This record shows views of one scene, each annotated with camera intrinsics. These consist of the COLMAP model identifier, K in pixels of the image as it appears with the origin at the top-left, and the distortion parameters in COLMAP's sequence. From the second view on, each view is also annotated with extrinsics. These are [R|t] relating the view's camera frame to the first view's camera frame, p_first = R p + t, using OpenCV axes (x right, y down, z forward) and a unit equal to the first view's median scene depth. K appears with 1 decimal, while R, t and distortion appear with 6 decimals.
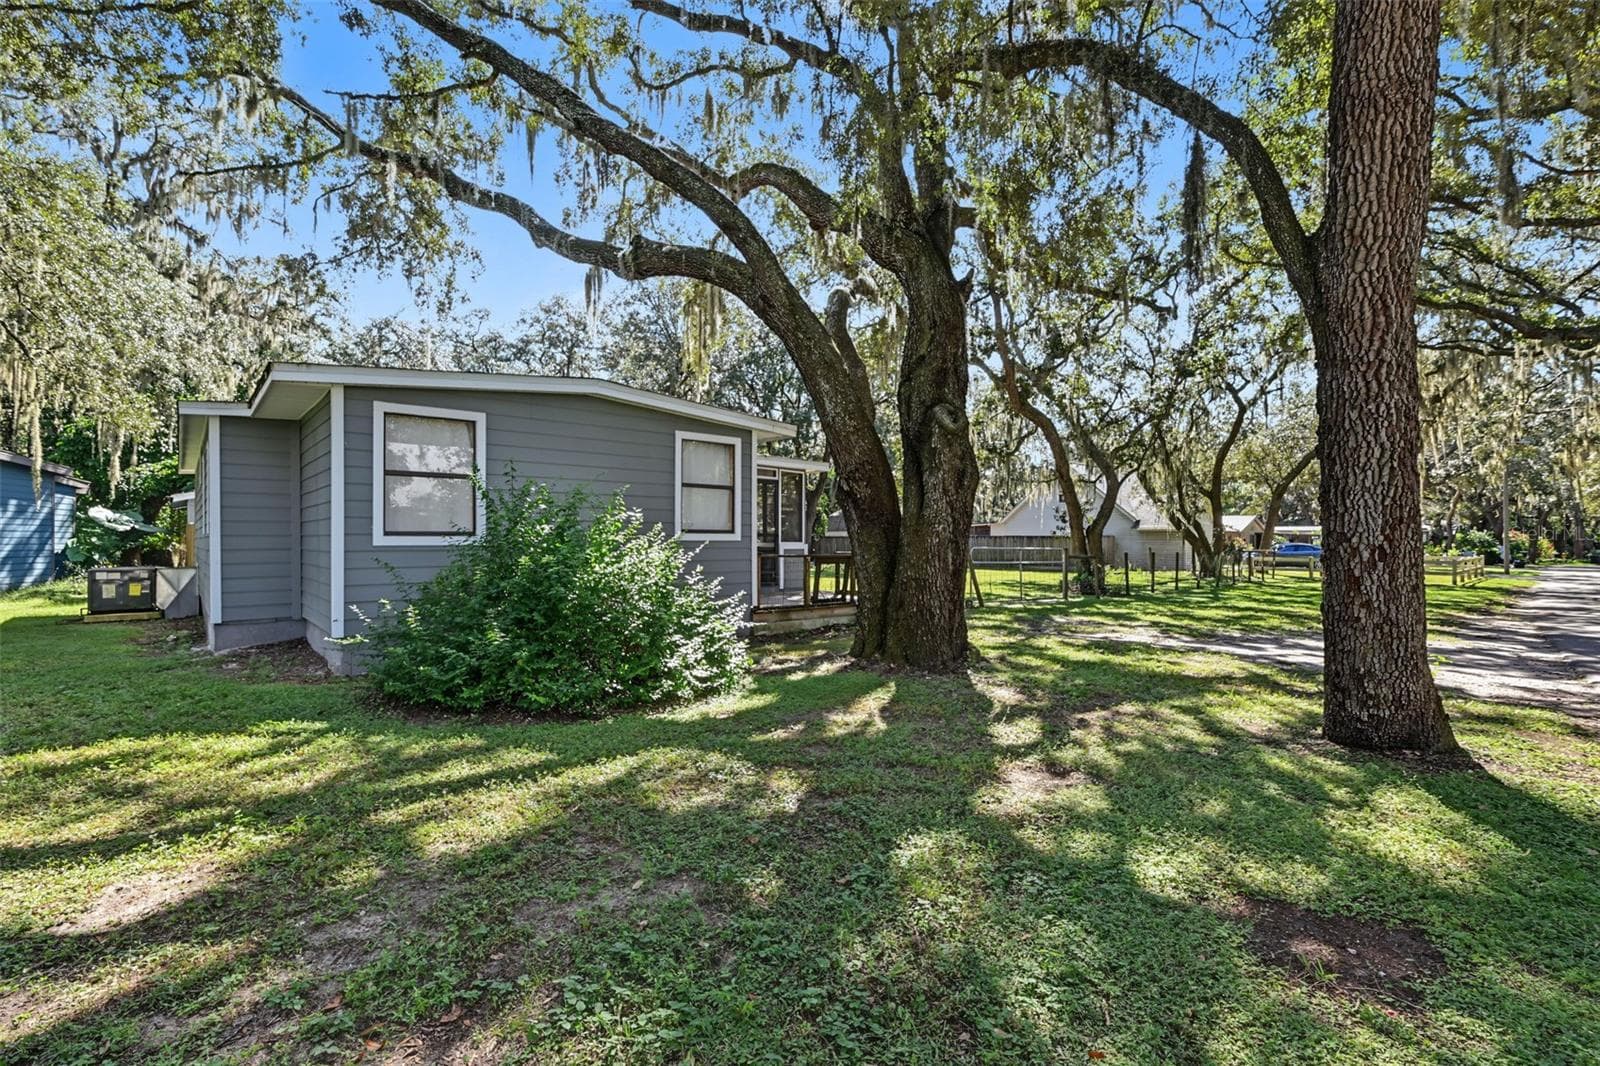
lens RADIAL K [[704.9, 0, 801.0], [0, 704.9, 534.0], [0, 0, 1]] dist [0.000183, 0.000838]
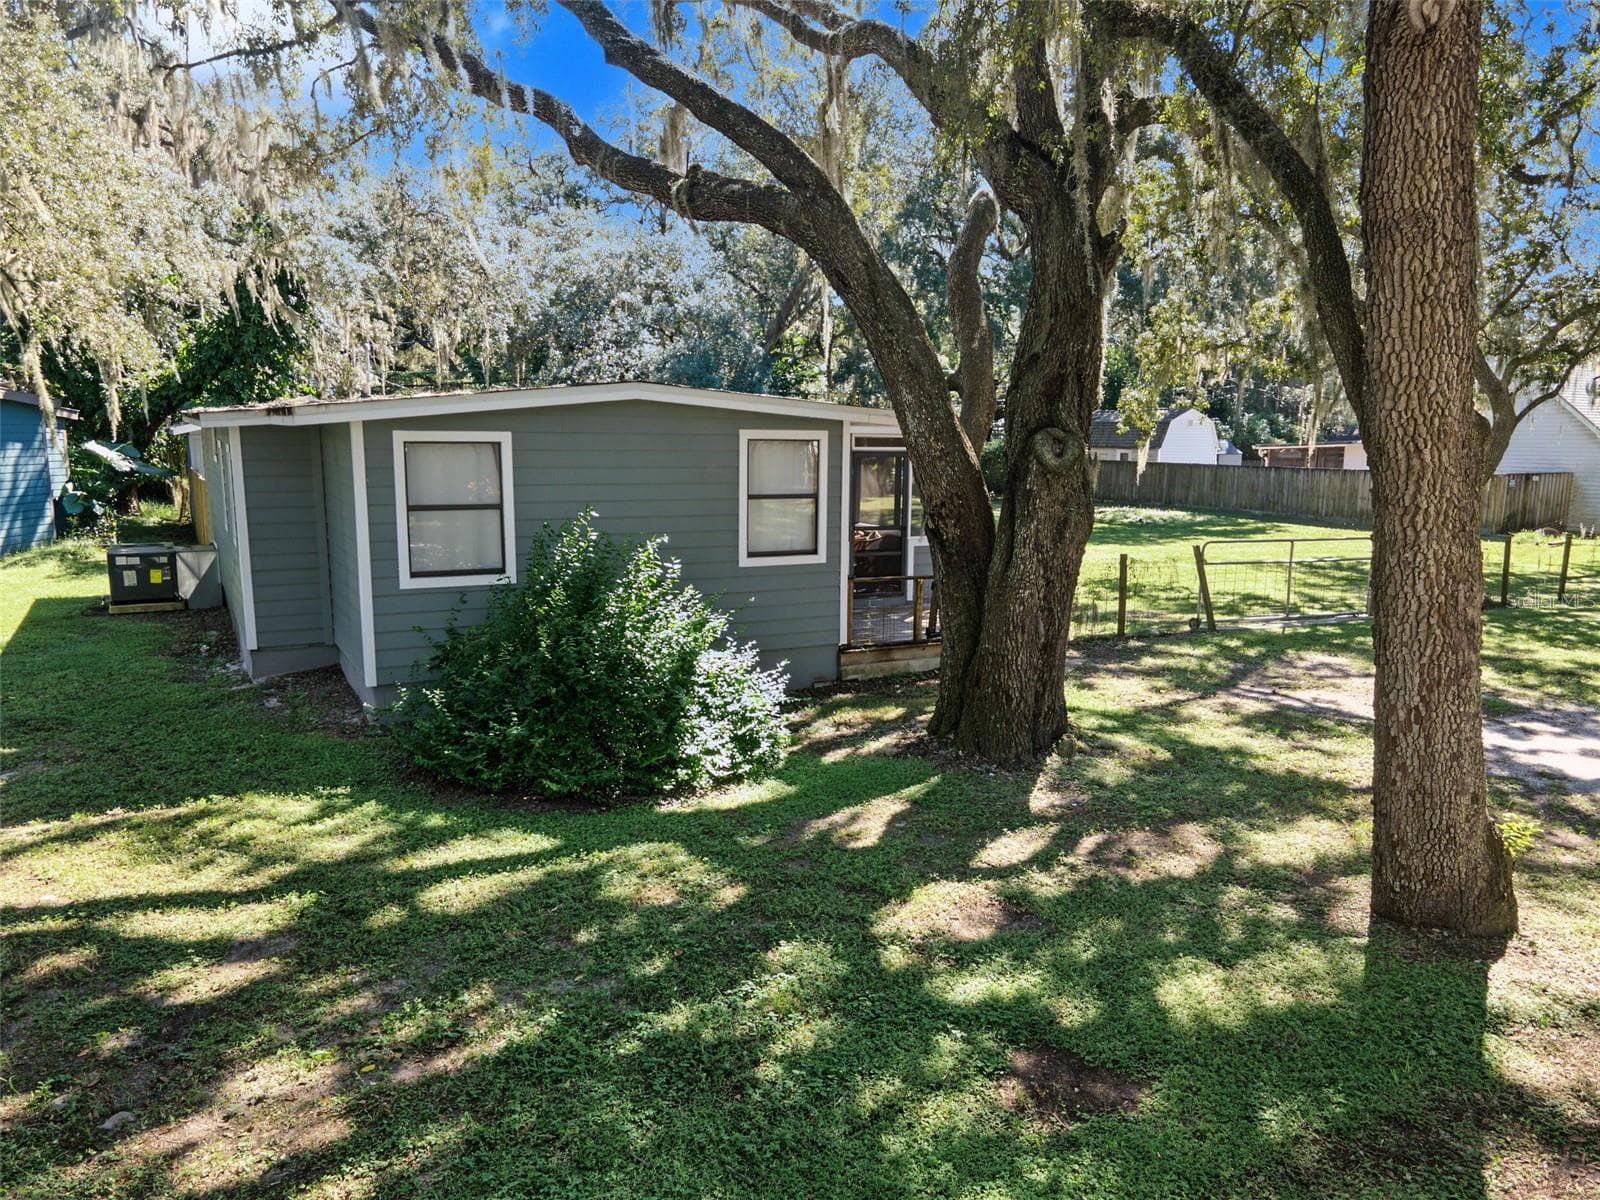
lens RADIAL K [[1138.8, 0, 800.6], [0, 1138.8, 604.7], [0, 0, 1]] dist [0.036686, 0.004059]
pose [[0.975423, 0.041838, -0.216330, 0.282848], [-0.007195, 0.987332, 0.158505, -0.251373], [0.220221, -0.153053, 0.963368, -0.408966]]
